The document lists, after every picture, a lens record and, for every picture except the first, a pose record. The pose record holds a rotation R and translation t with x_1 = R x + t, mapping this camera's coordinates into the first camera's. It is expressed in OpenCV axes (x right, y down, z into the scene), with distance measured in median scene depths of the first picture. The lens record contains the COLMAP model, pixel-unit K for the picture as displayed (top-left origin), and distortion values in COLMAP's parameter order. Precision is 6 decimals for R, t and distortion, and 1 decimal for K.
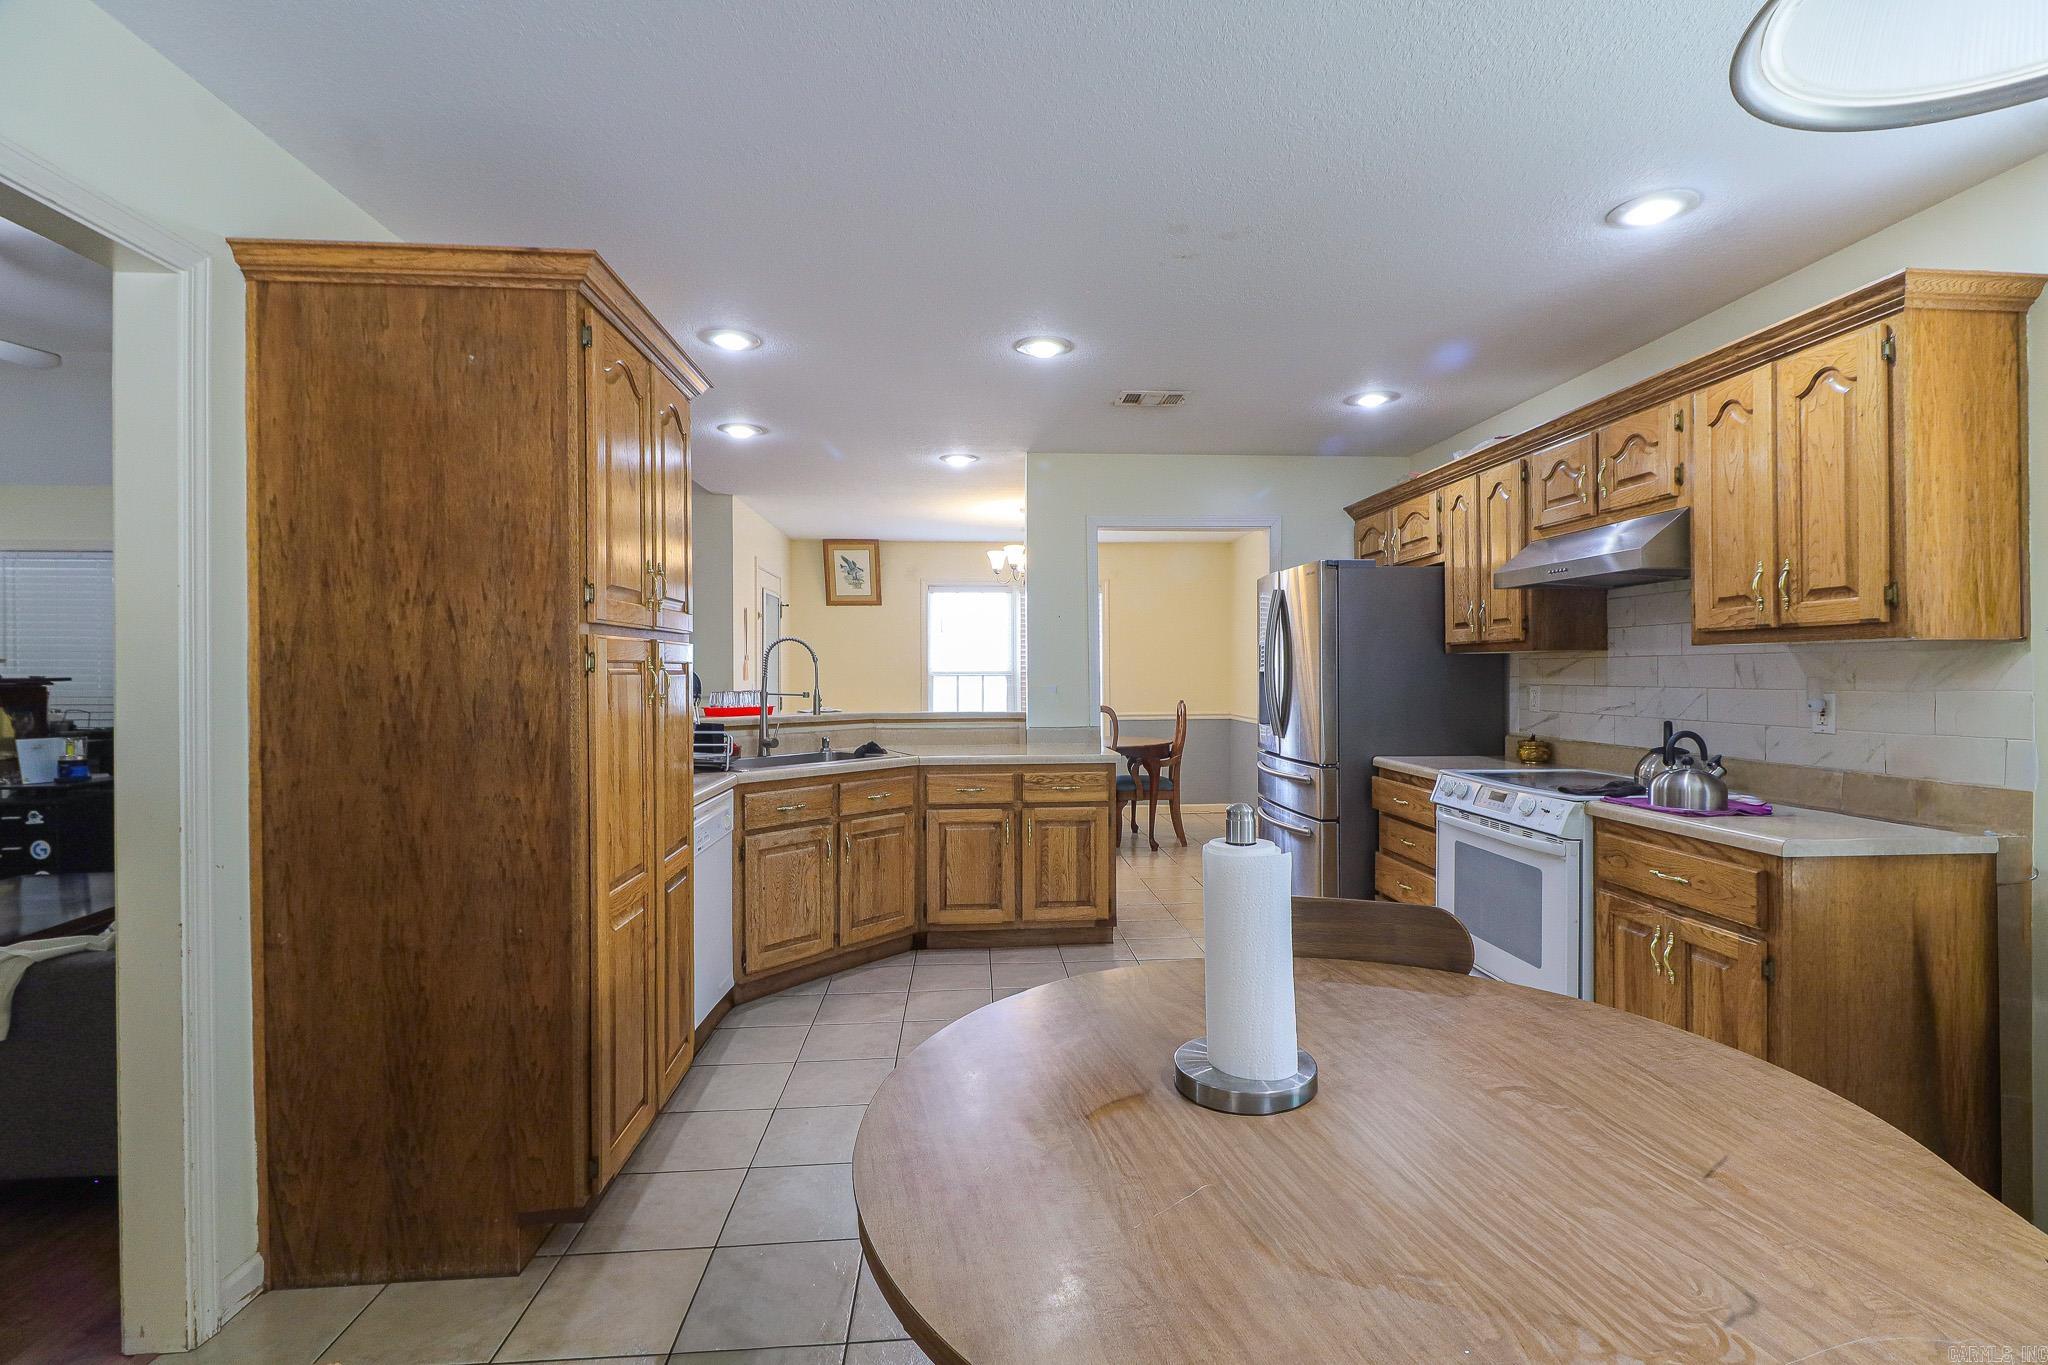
lens RADIAL K [[950.7, 0, 1035.7], [0, 950.7, 674.4], [0, 0, 1]] dist [-0.001828, -0.000330]
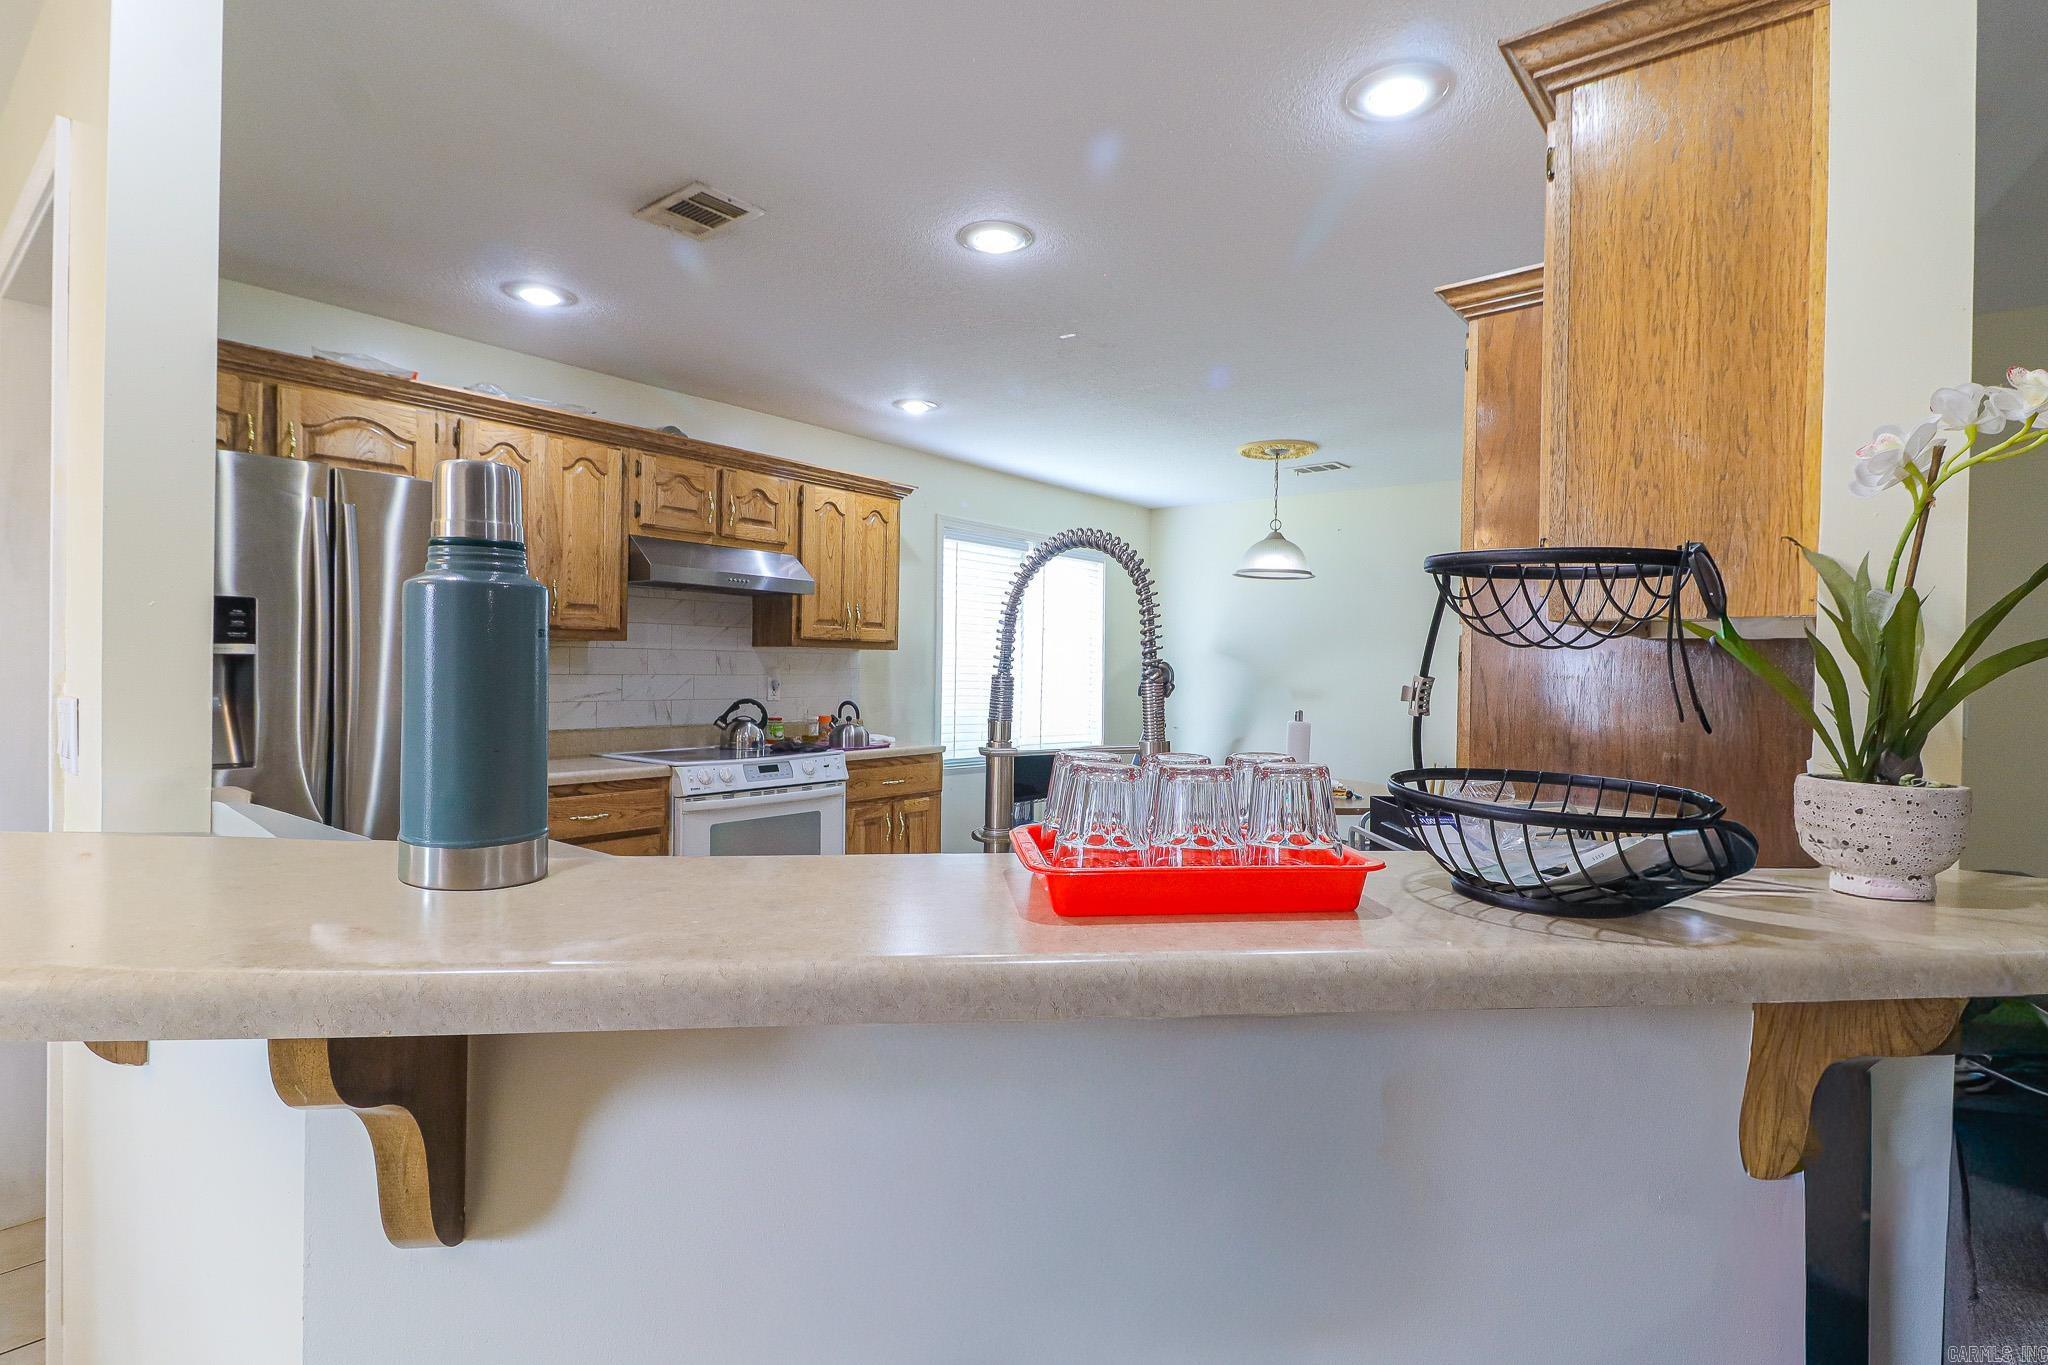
lens RADIAL K [[995.3, 0, 1050.2], [0, 995.3, 678.8], [0, 0, 1]] dist [-0.001613, -0.000292]
pose [[-0.729424, -0.013644, 0.683926, -0.625246], [-0.011499, 0.999904, 0.007683, 0.002972], [-0.683966, -0.002261, -0.729511, 1.678678]]
